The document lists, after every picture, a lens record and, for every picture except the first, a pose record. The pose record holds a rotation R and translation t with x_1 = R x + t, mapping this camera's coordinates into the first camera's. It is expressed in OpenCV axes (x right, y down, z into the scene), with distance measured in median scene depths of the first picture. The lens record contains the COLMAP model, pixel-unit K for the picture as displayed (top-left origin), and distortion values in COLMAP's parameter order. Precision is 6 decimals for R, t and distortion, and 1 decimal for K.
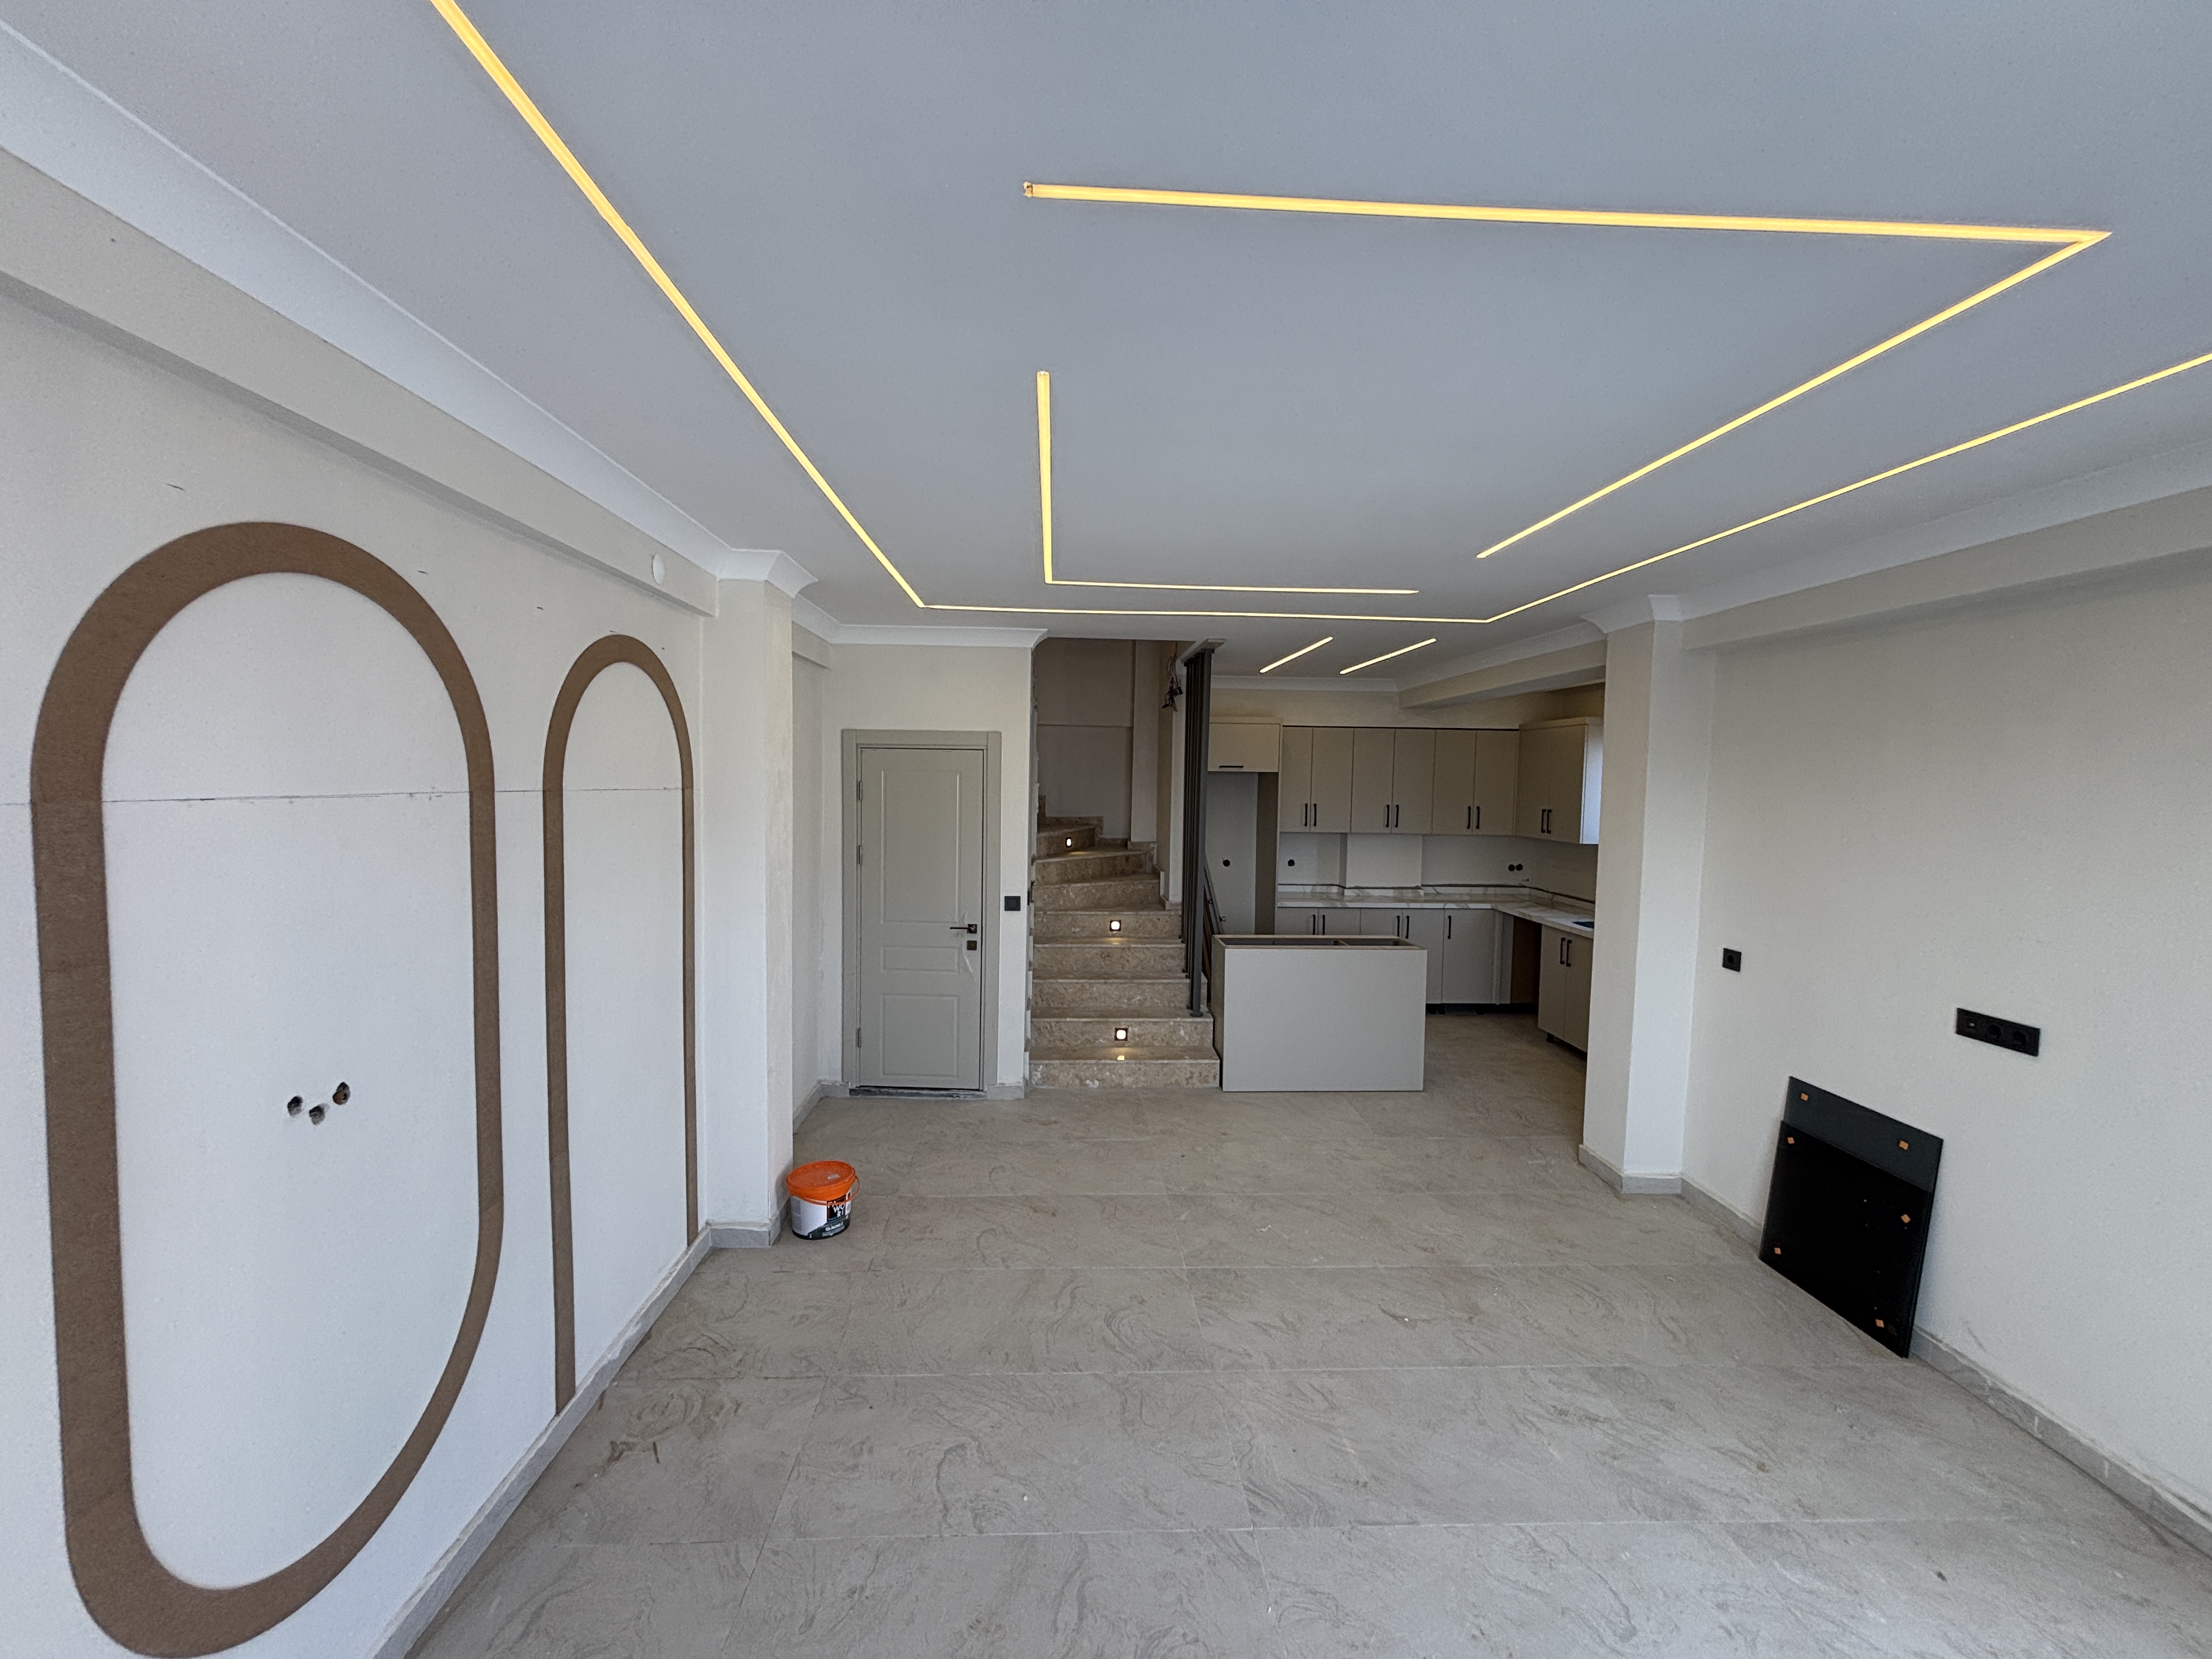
lens RADIAL K [[888.3, 0, 1101.0], [0, 888.3, 817.7], [0, 0, 1]] dist [0.000109, 0.001100]
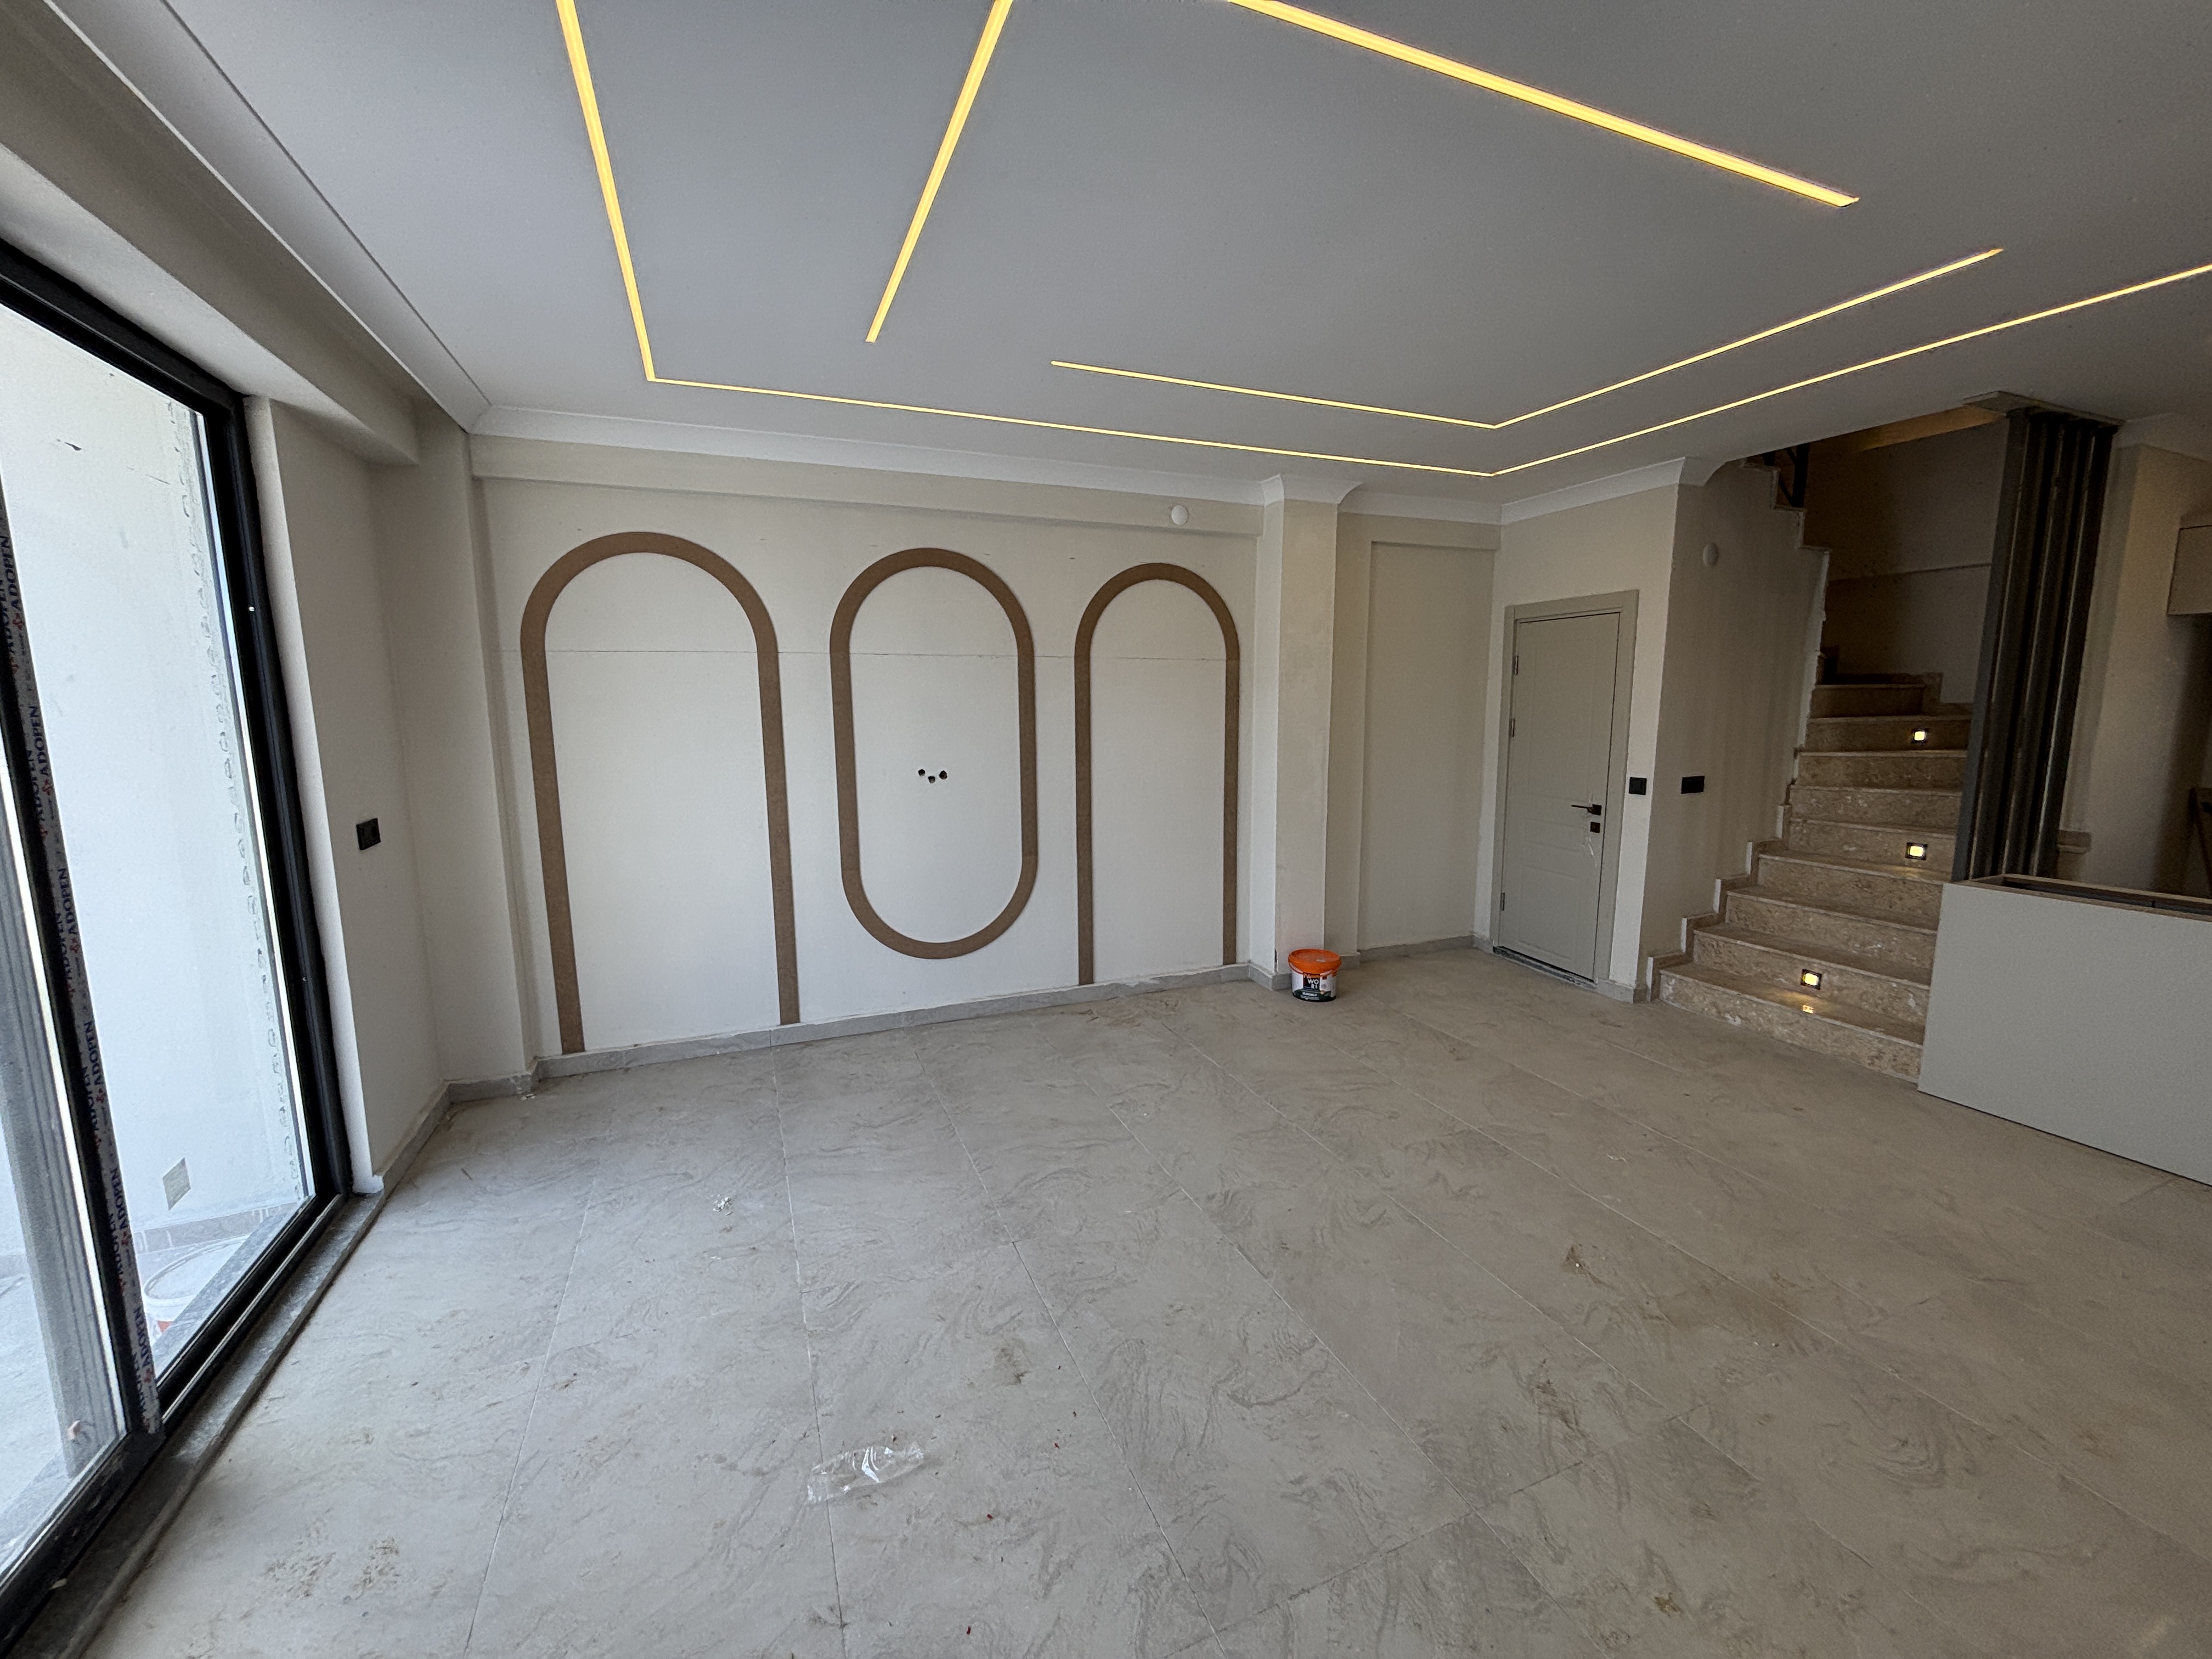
lens RADIAL K [[877.3, 0, 1106.0], [0, 877.3, 829.5], [0, 0, 1]] dist [0.006834, 0.000113]
pose [[0.345332, 0.126955, -0.929854, 0.521434], [-0.032281, 0.991828, 0.123428, 0.045723], [0.937925, -0.012607, 0.346608, 0.183011]]
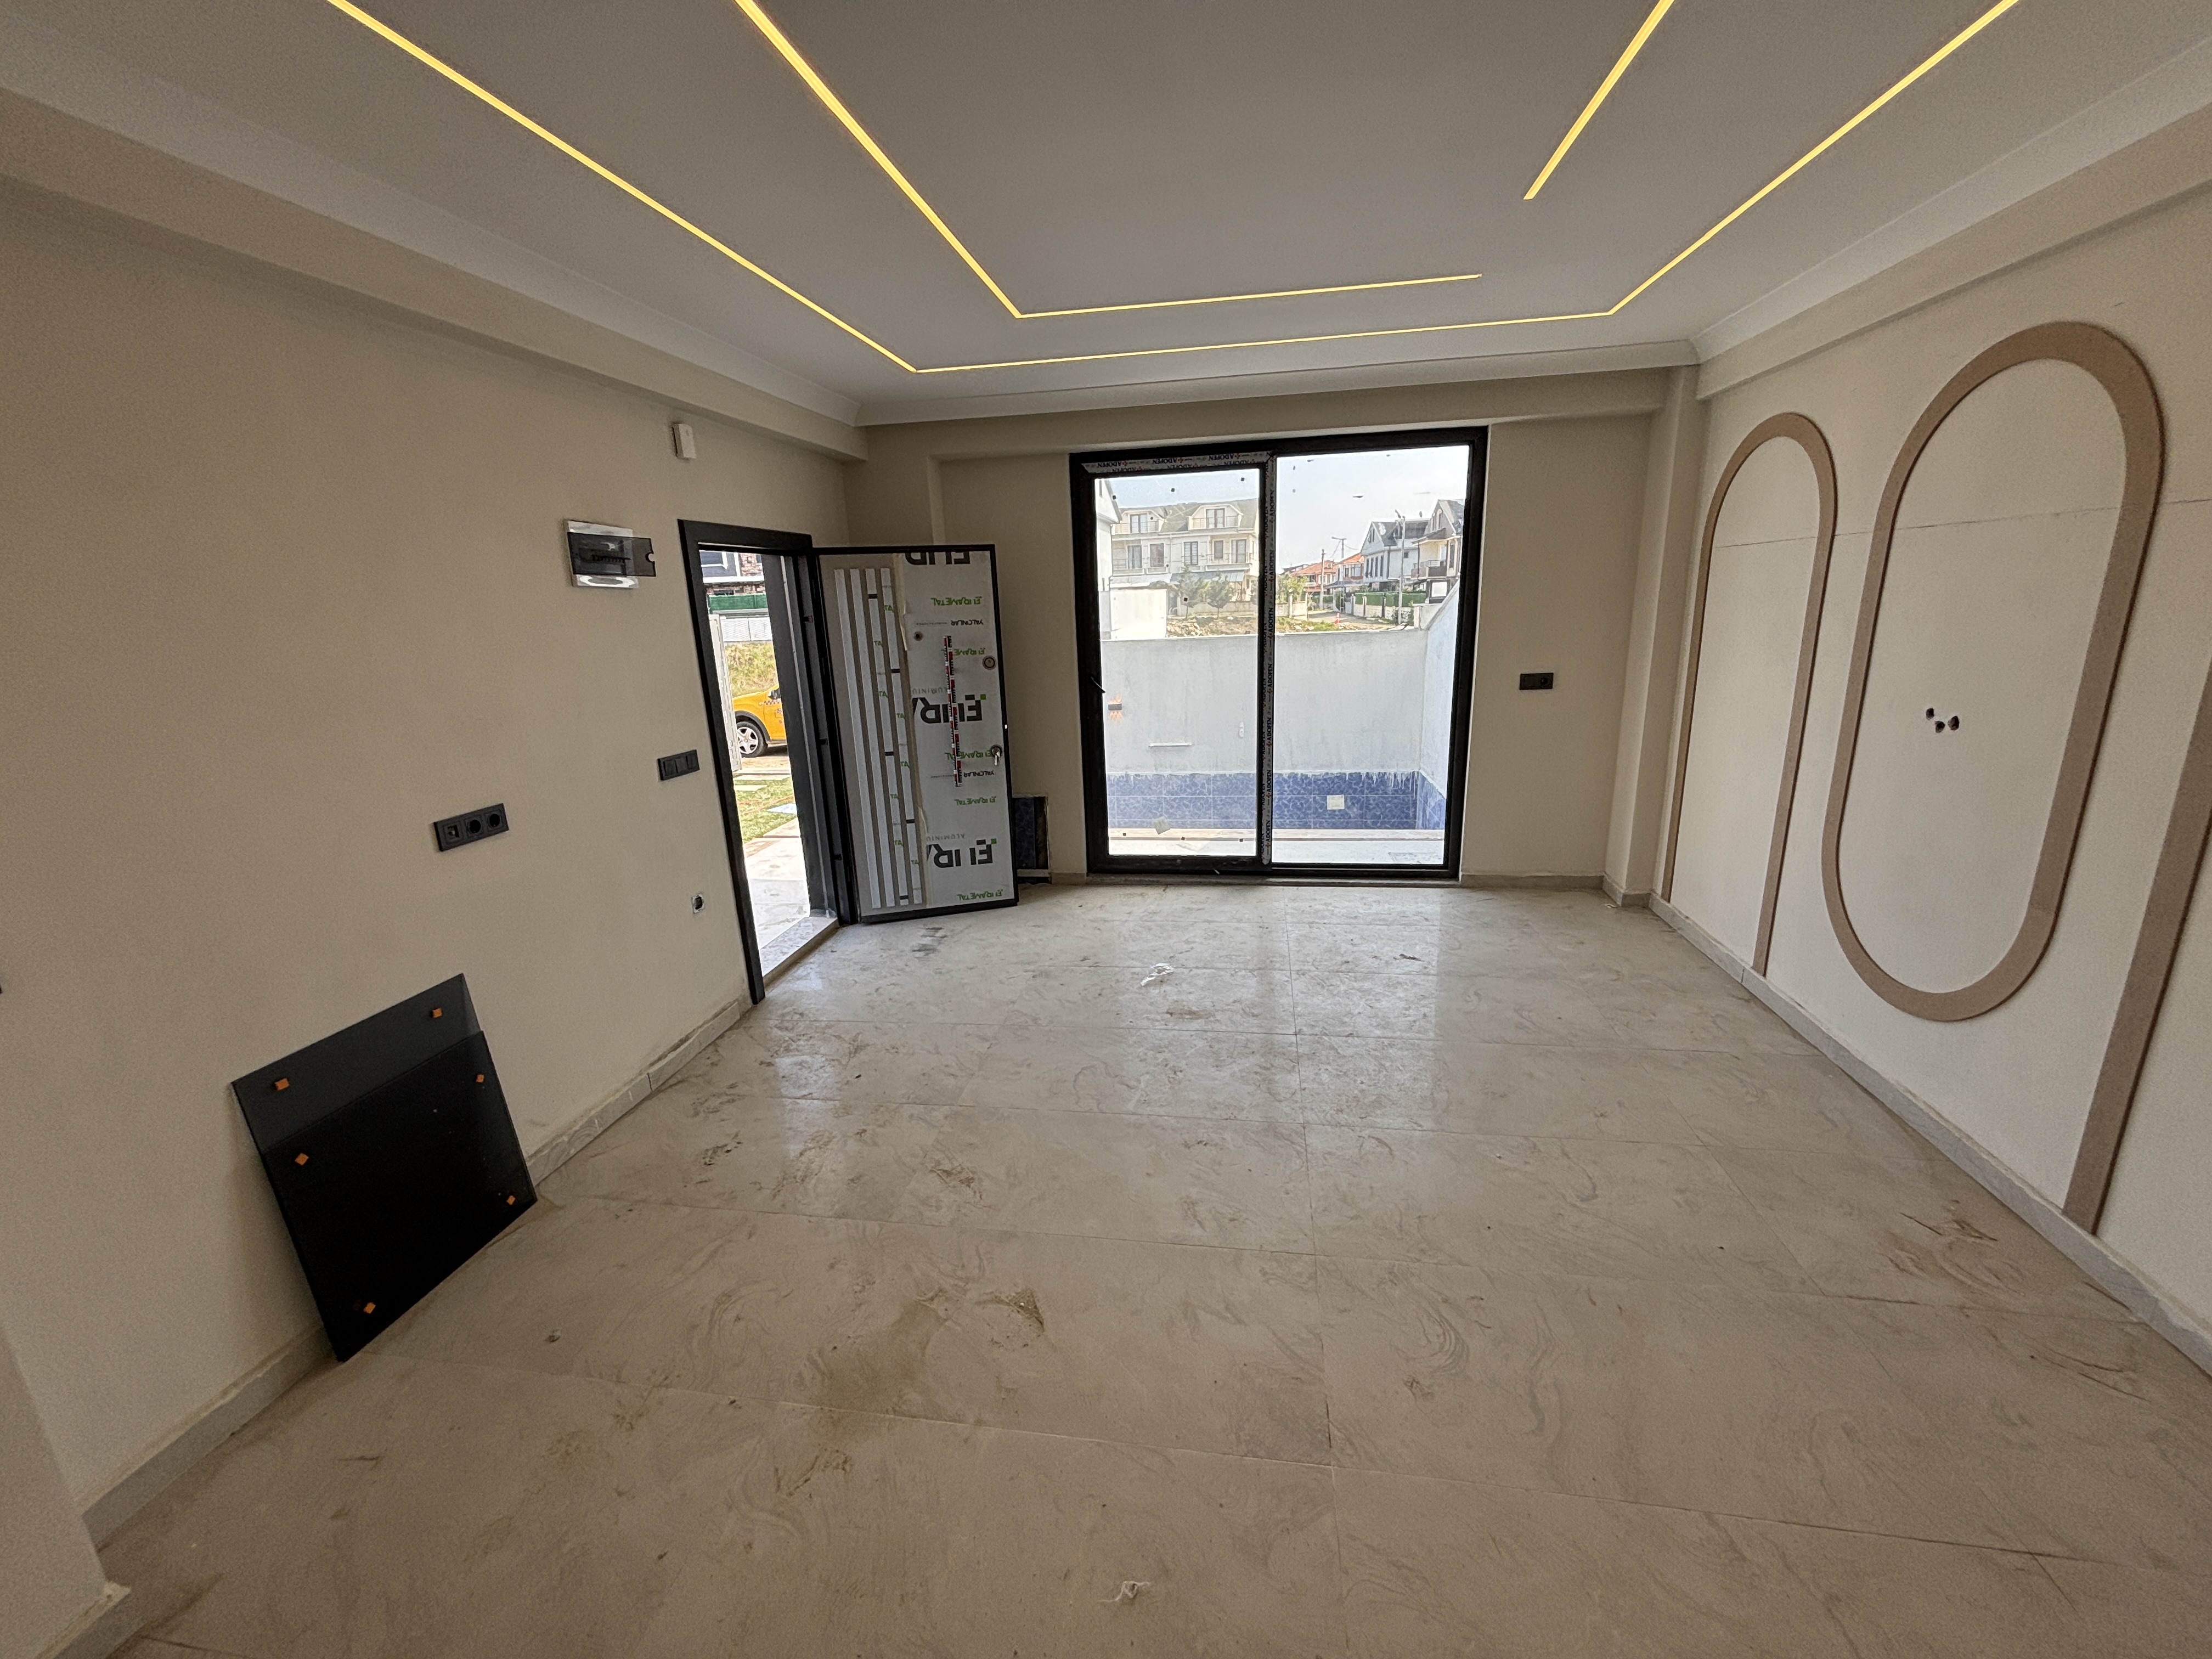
lens RADIAL K [[888.3, 0, 1101.0], [0, 888.3, 817.7], [0, 0, 1]] dist [0.000109, 0.001100]
pose [[-0.977035, -0.028435, 0.211174, 0.082185], [0.034852, 0.956384, 0.290027, -0.009633], [-0.210211, 0.290726, -0.933429, 0.894244]]
